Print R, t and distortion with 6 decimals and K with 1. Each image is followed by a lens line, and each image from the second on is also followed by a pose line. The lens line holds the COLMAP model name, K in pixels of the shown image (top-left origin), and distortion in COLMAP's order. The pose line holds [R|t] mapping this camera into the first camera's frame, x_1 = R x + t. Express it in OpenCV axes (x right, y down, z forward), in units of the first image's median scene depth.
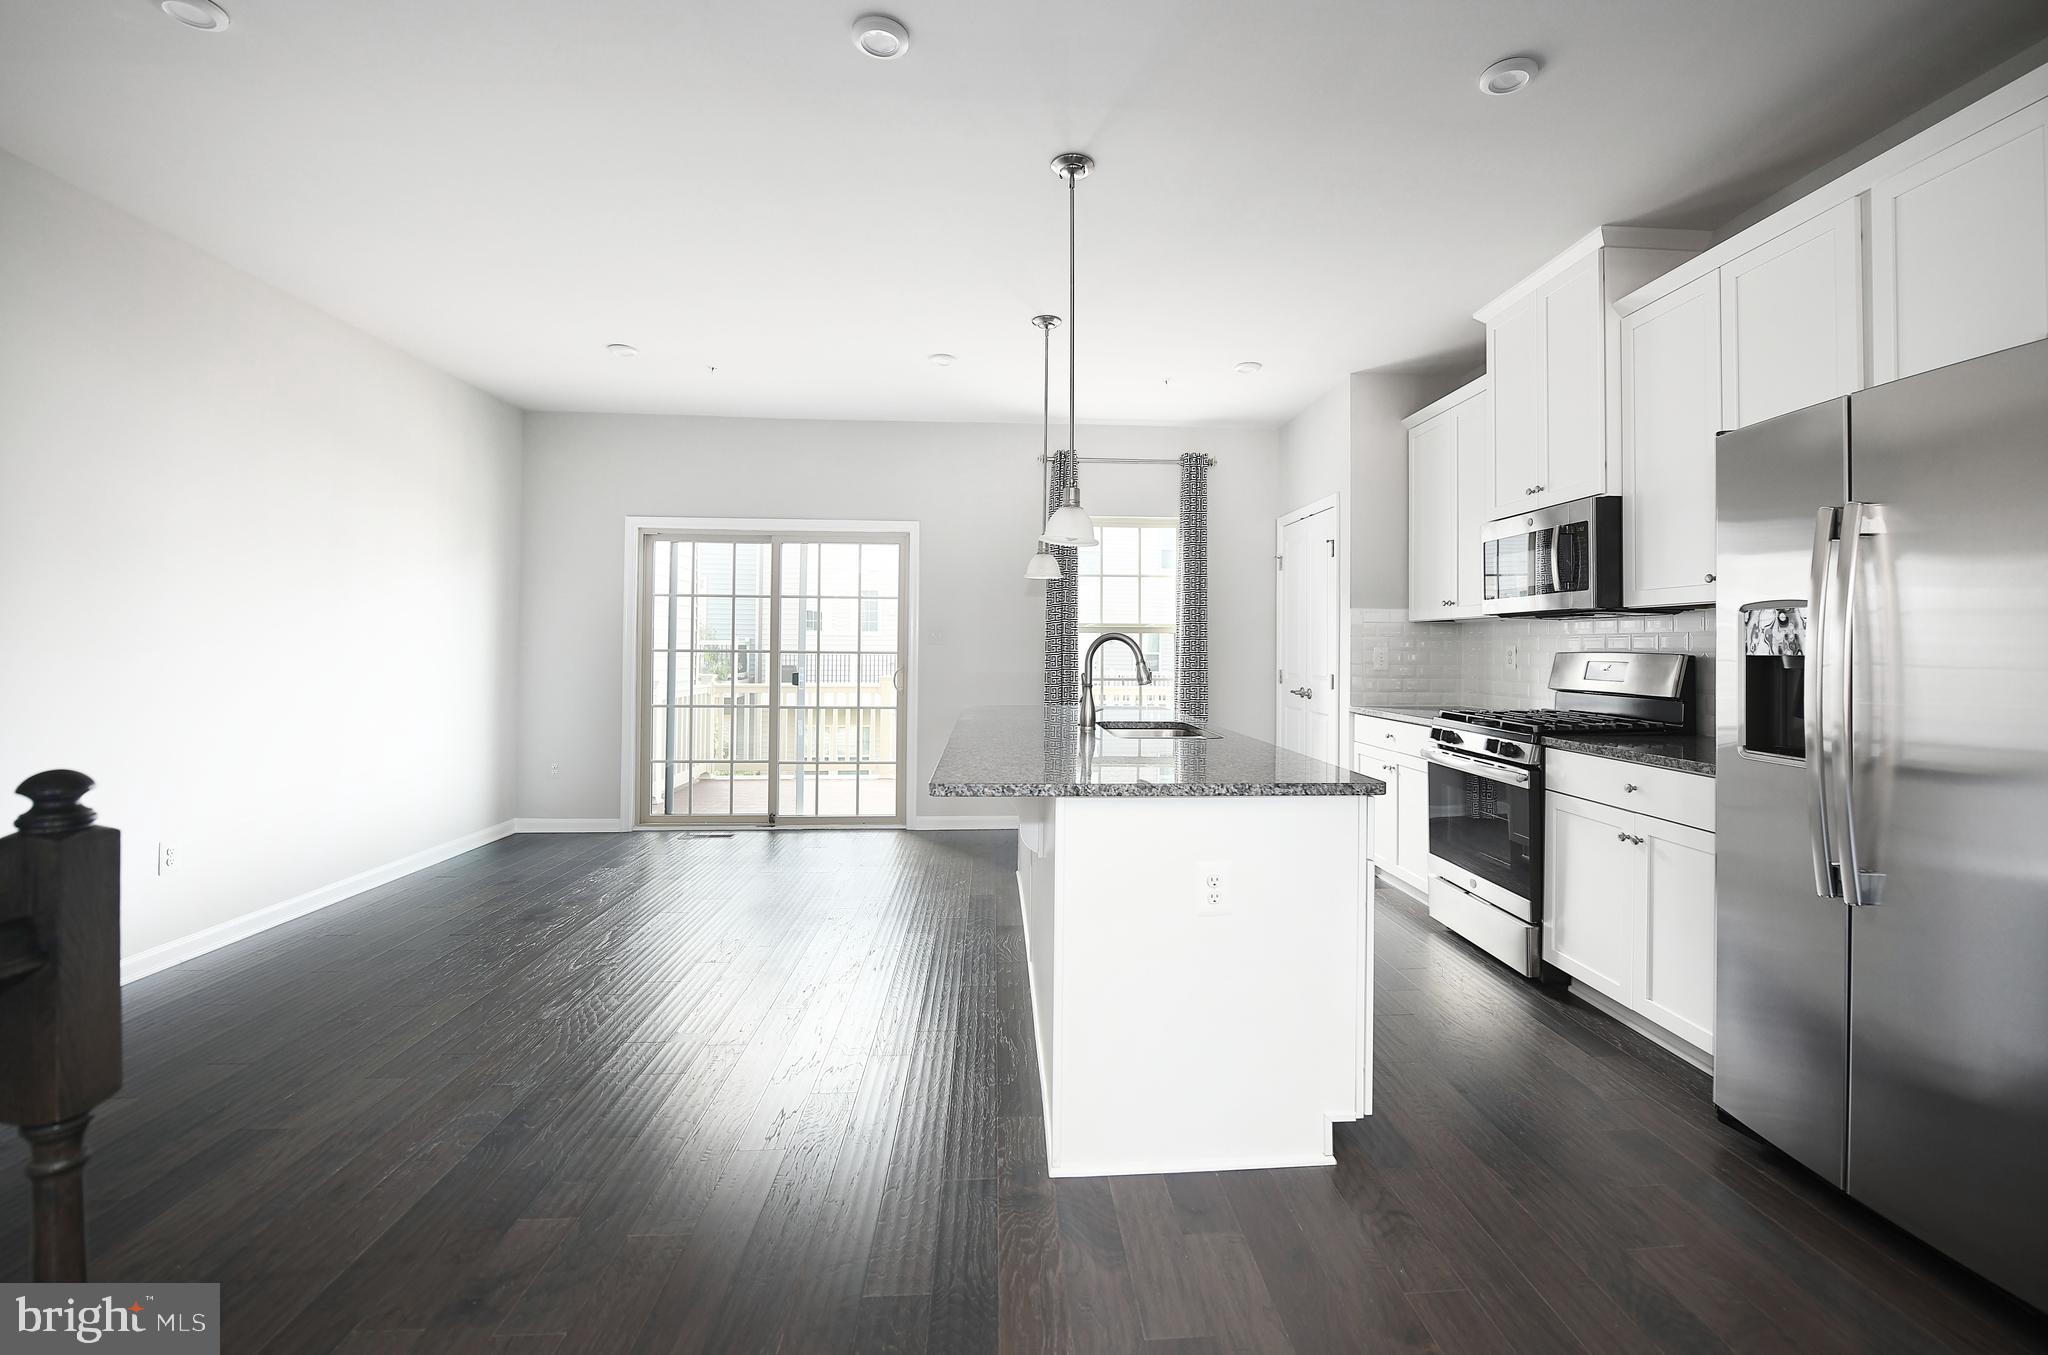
lens RADIAL K [[896.4, 0, 1052.8], [0, 896.4, 633.3], [0, 0, 1]] dist [-0.000197, -0.000003]
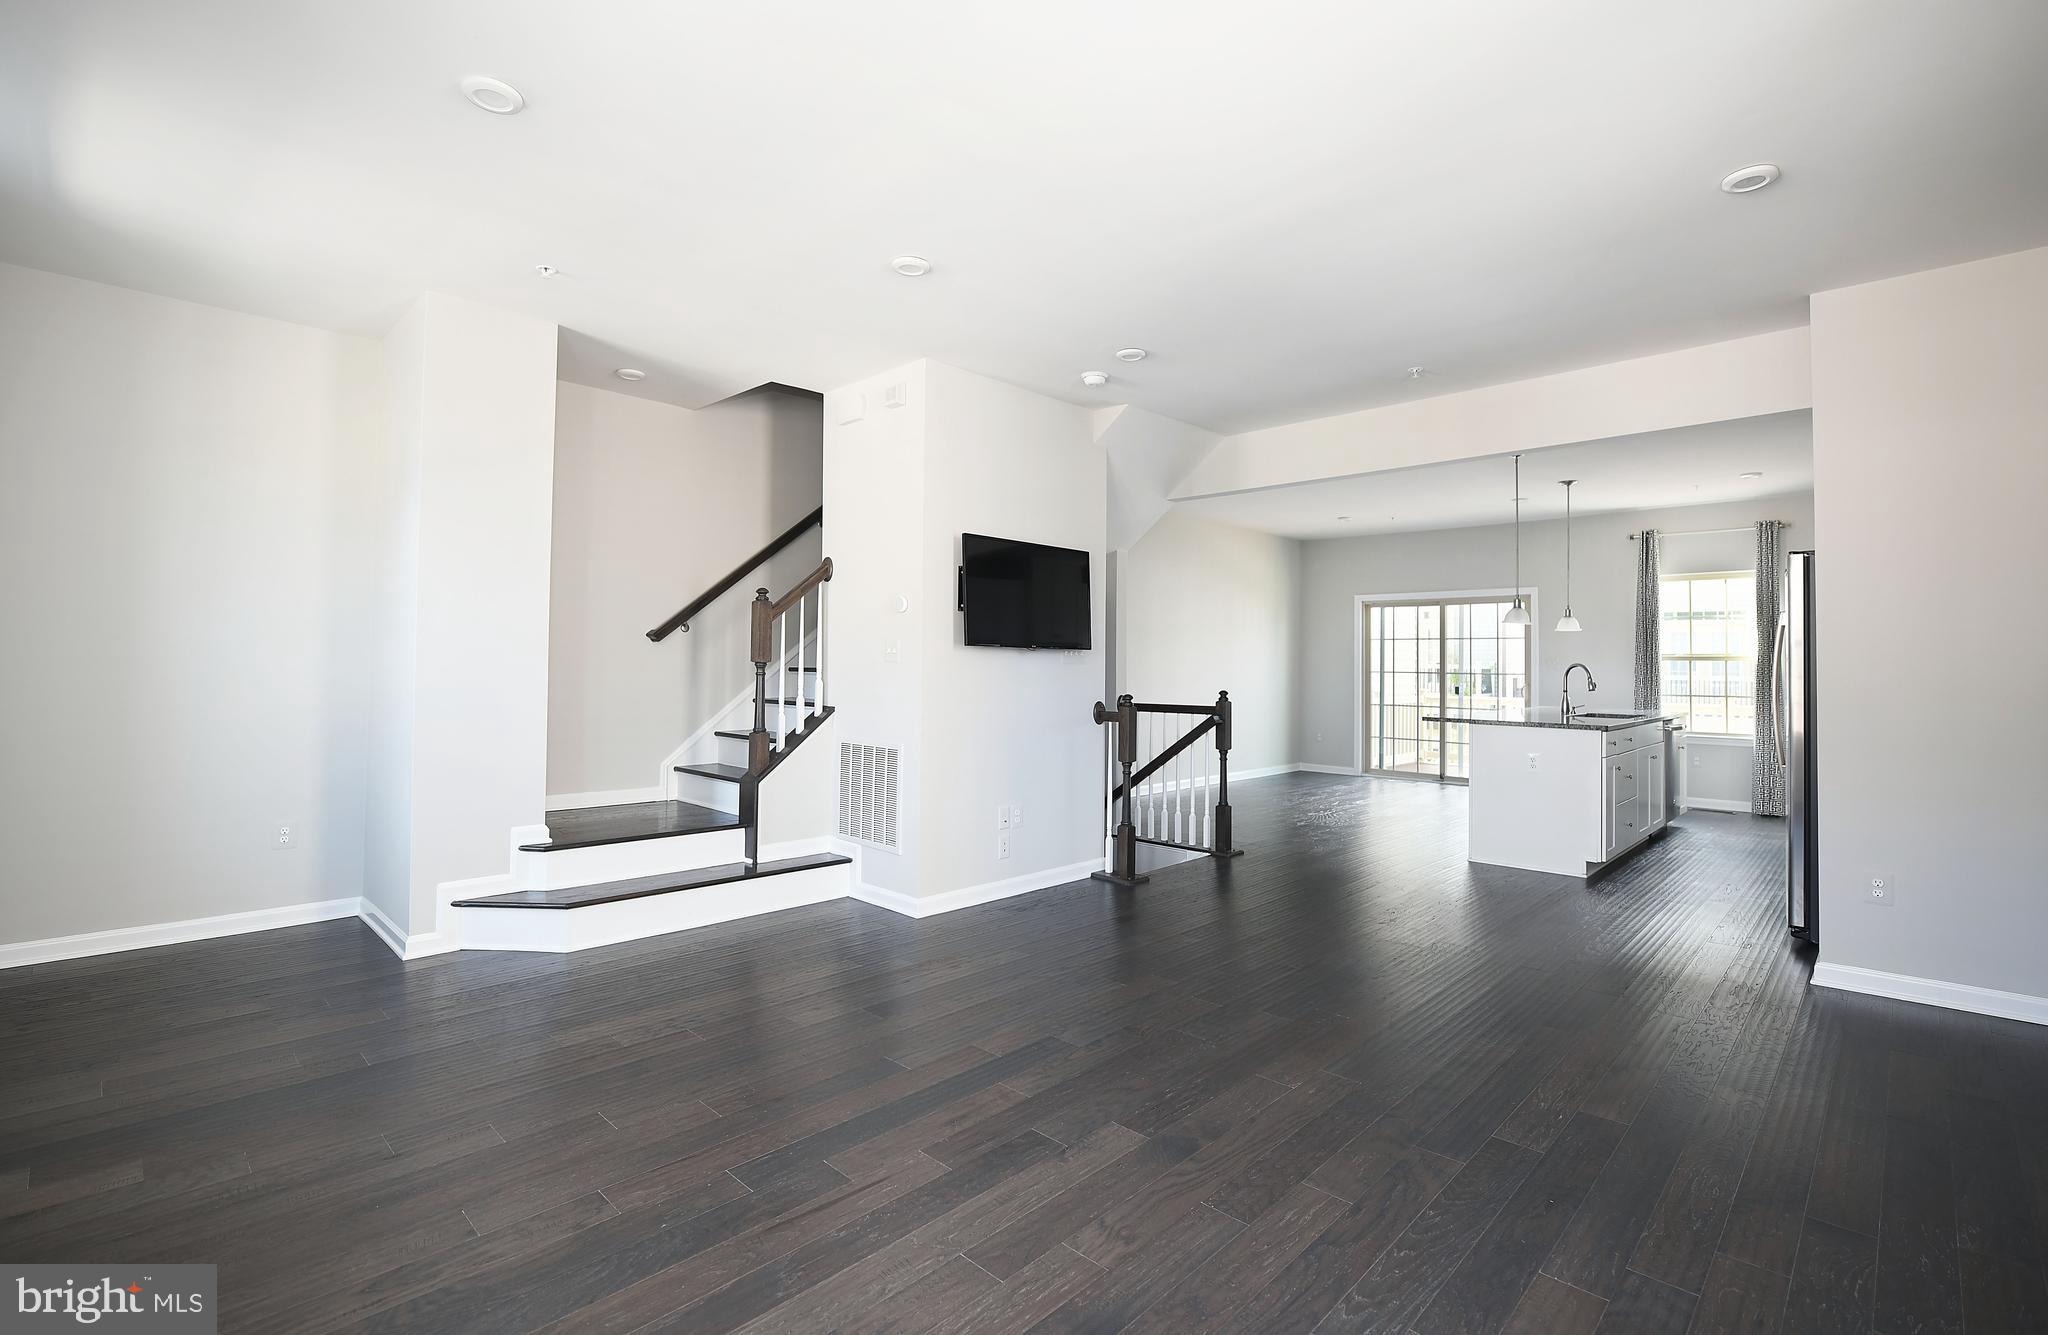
lens RADIAL K [[932.7, 0, 1024.2], [0, 932.7, 638.5], [0, 0, 1]] dist [-0.000733, -0.000082]
pose [[0.672339, -0.022018, -0.739915, 0.501862], [0.008021, 0.999716, -0.022461, -0.011828], [0.740200, 0.009167, 0.672325, -0.806549]]
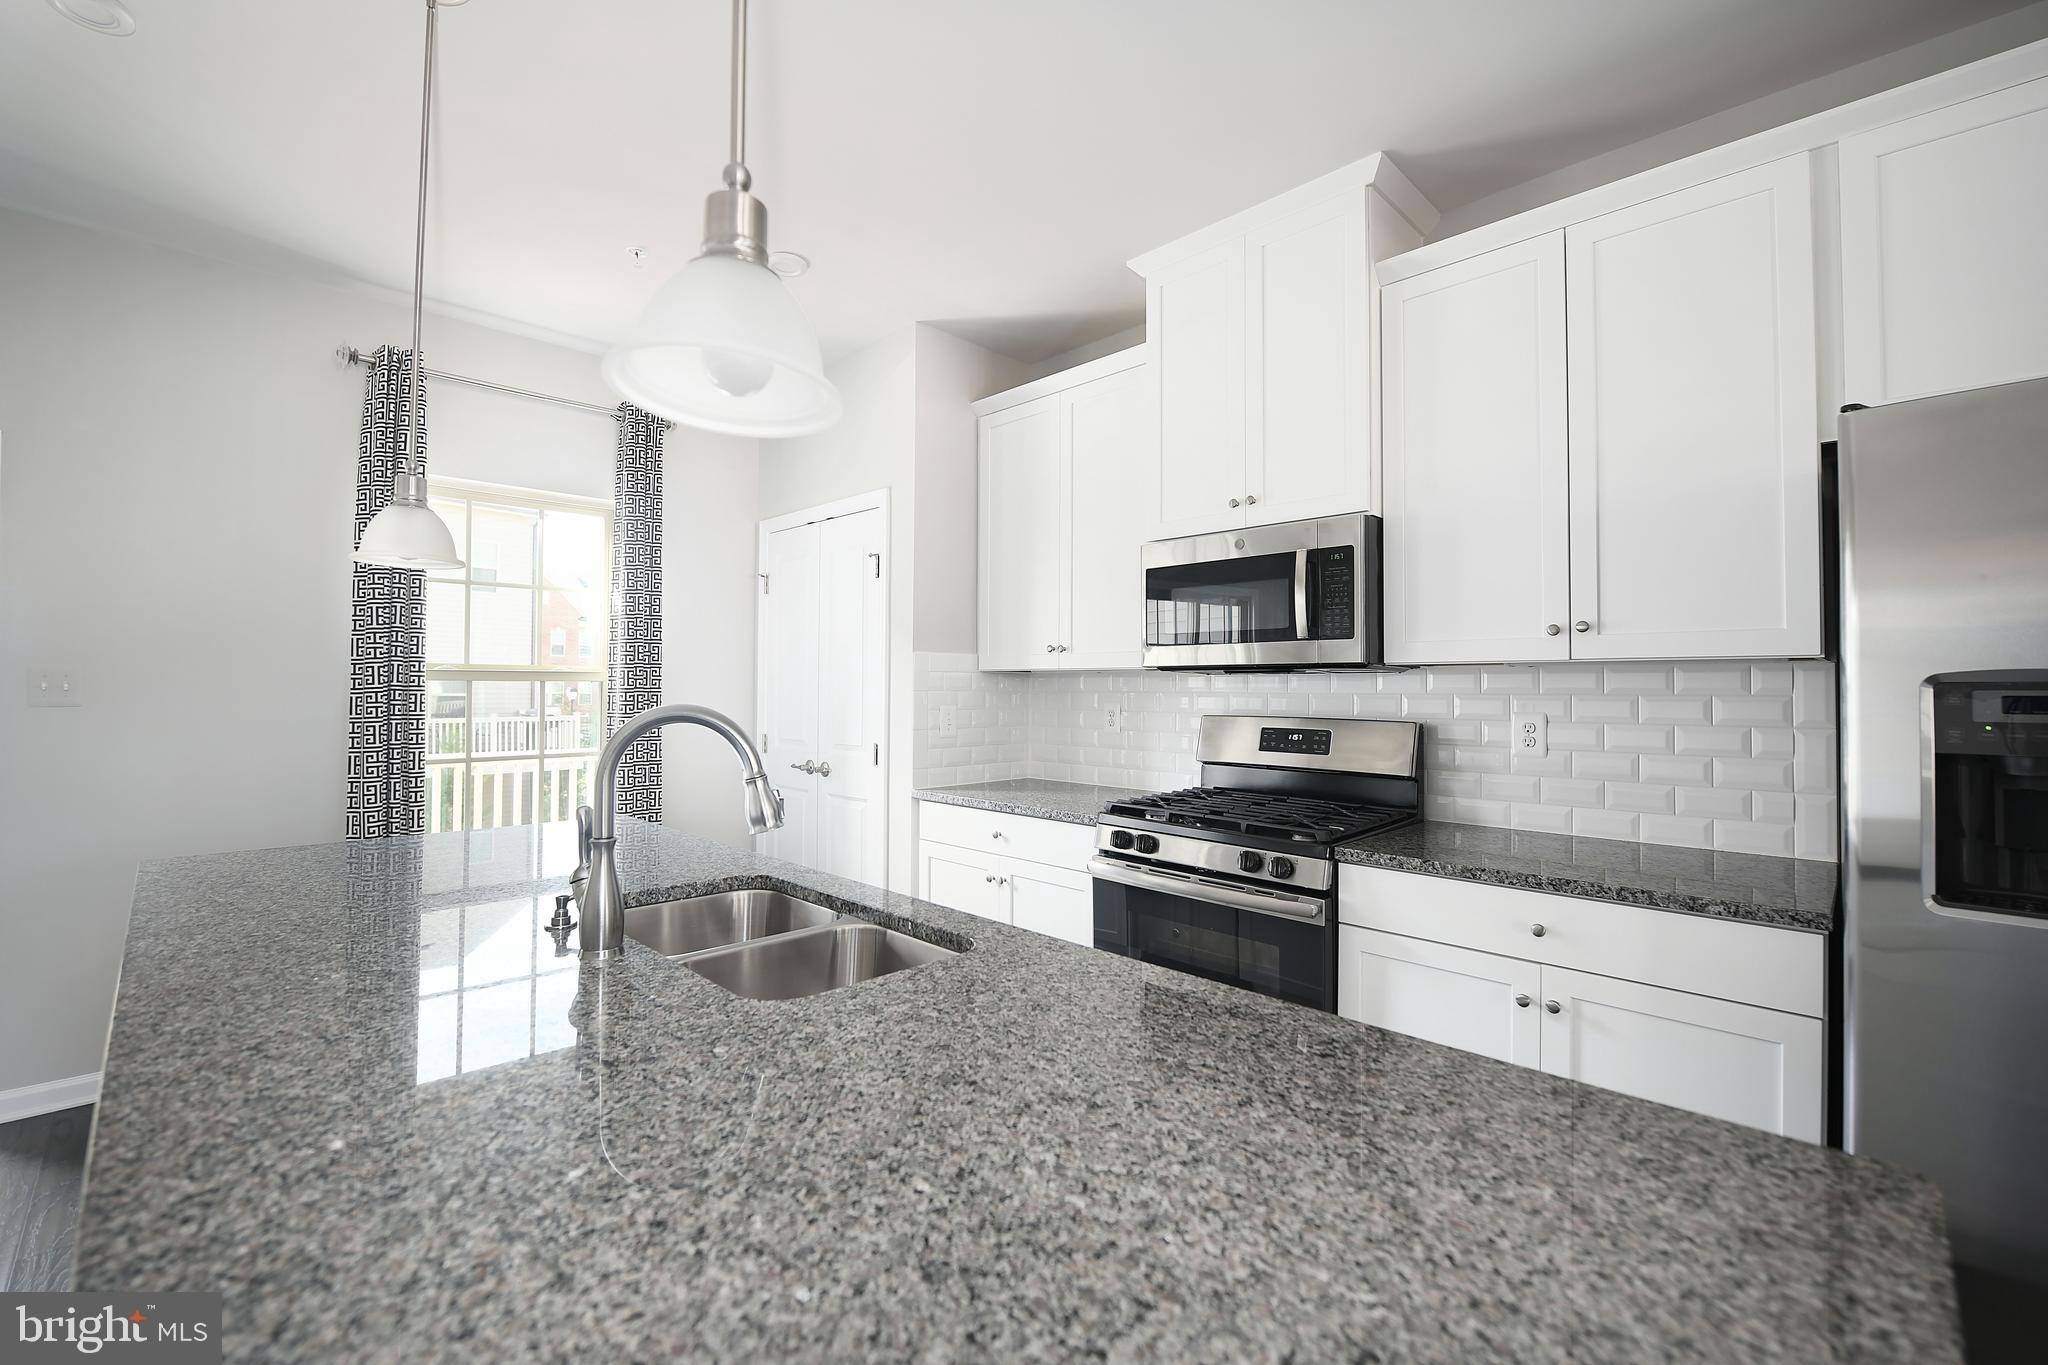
lens RADIAL K [[855.3, 0, 1030.1], [0, 855.3, 667.8], [0, 0, 1]] dist [-0.015661, -0.000272]
pose [[0.750300, 0.013192, 0.660966, -0.043130], [-0.010982, 0.999912, -0.007491, -0.010136], [-0.661006, -0.001638, 0.750379, 0.420533]]
